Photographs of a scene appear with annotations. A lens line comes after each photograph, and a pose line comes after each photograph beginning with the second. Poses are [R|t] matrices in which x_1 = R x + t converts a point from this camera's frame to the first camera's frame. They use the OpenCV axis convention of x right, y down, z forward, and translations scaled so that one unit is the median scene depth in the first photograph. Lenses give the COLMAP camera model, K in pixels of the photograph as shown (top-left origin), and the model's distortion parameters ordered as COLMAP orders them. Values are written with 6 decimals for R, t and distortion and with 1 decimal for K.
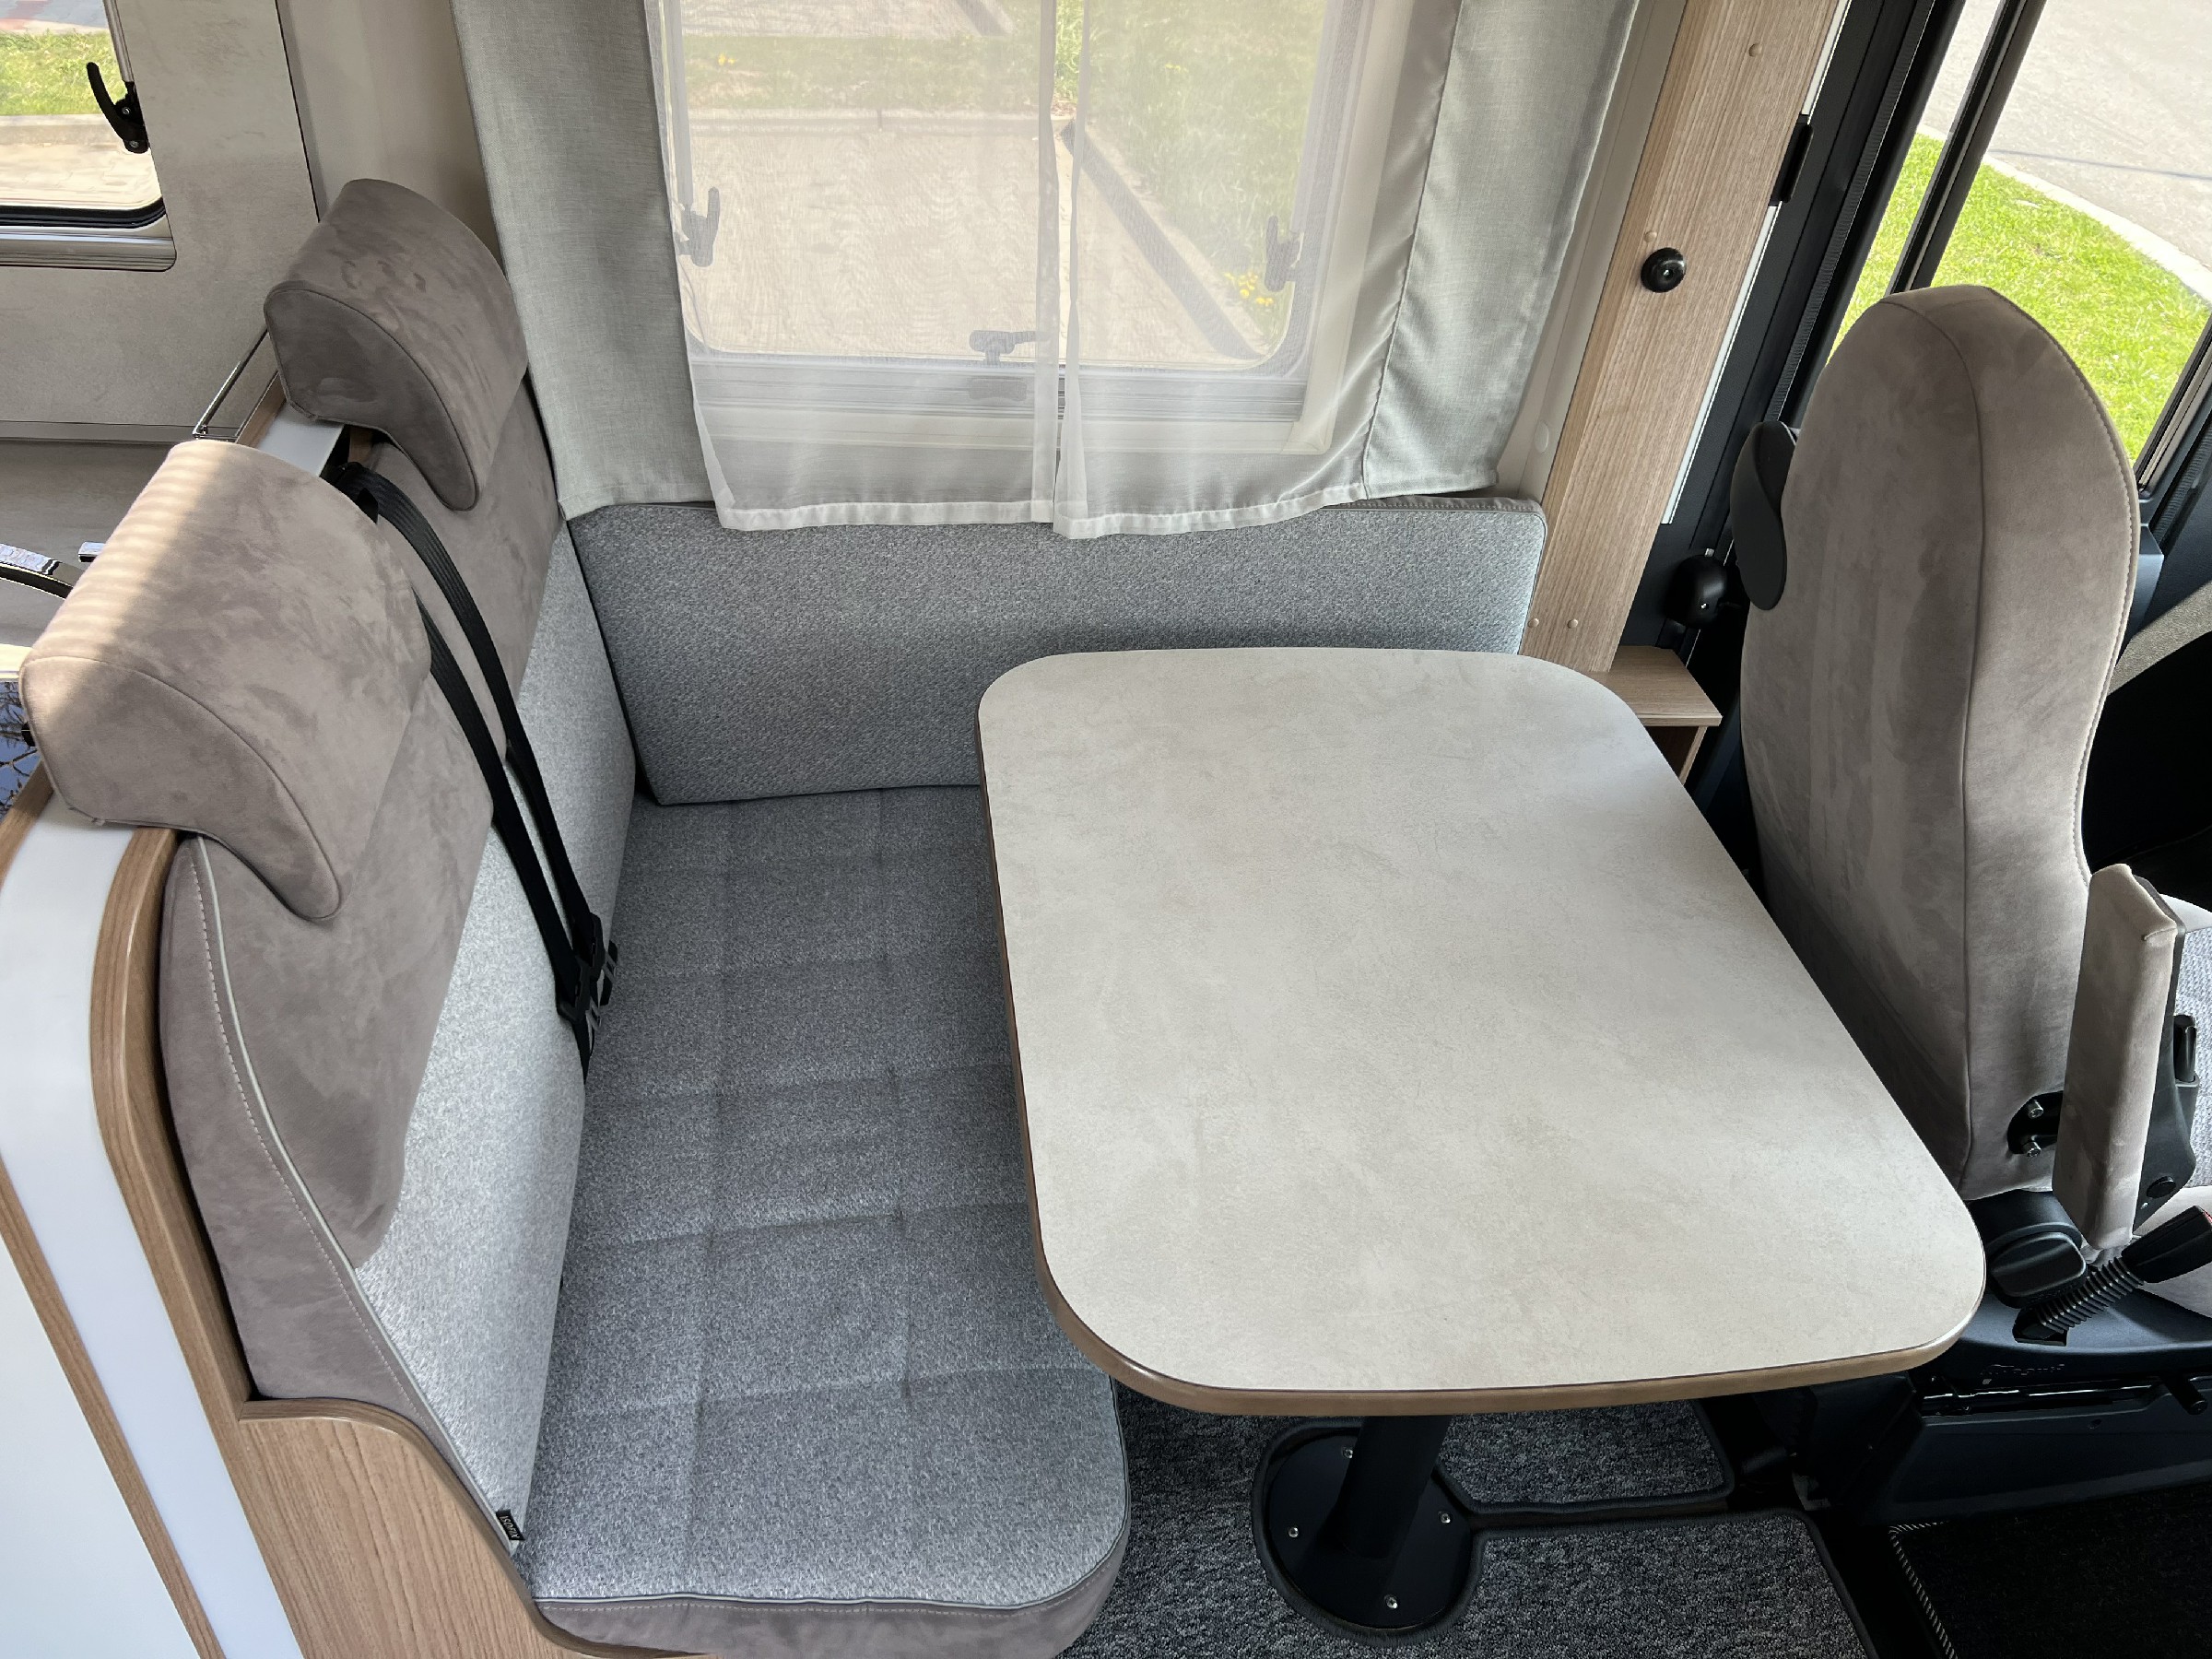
lens RADIAL K [[1674.0, 0, 1092.7], [0, 1674.0, 840.4], [0, 0, 1]] dist [0.051135, -0.053527]
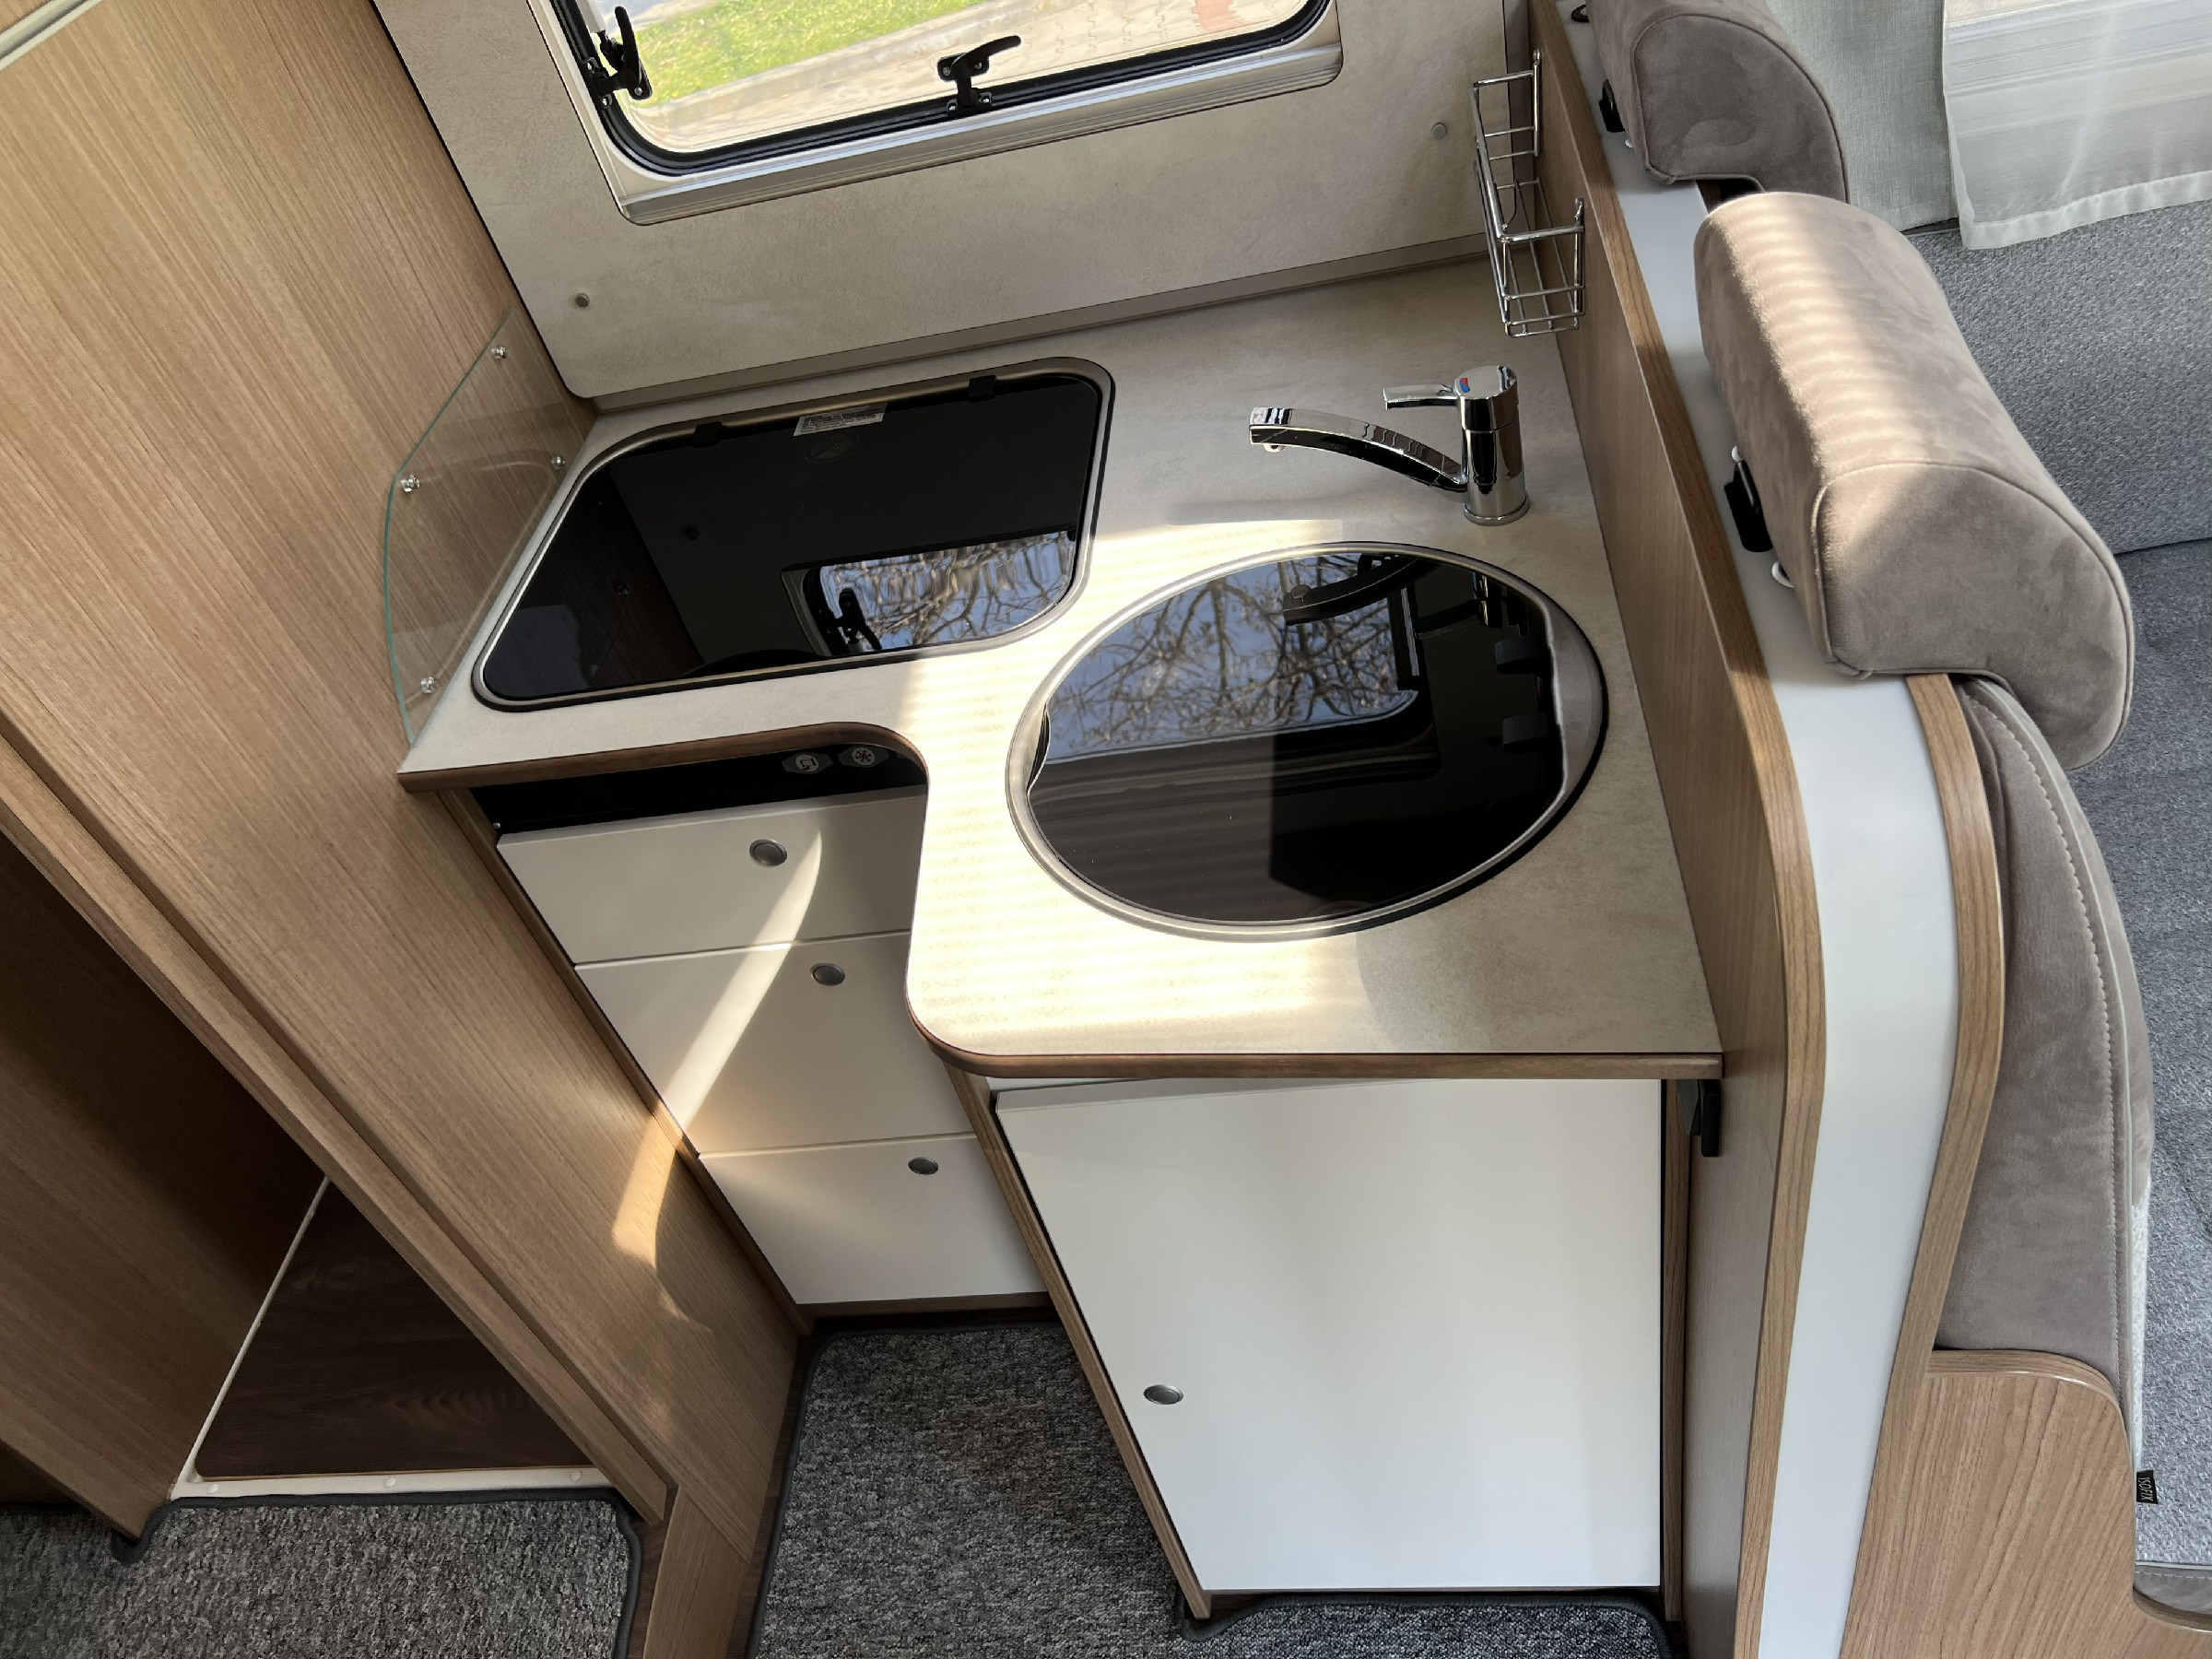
lens RADIAL K [[1674.0, 0, 1079.0], [0, 1674.0, 837.4], [0, 0, 1]] dist [0.051135, -0.053527]
pose [[0.928275, -0.084783, -0.362101, -0.347236], [0.120607, 0.989674, 0.077461, -0.021929], [0.351795, -0.115577, 0.928915, 0.064600]]
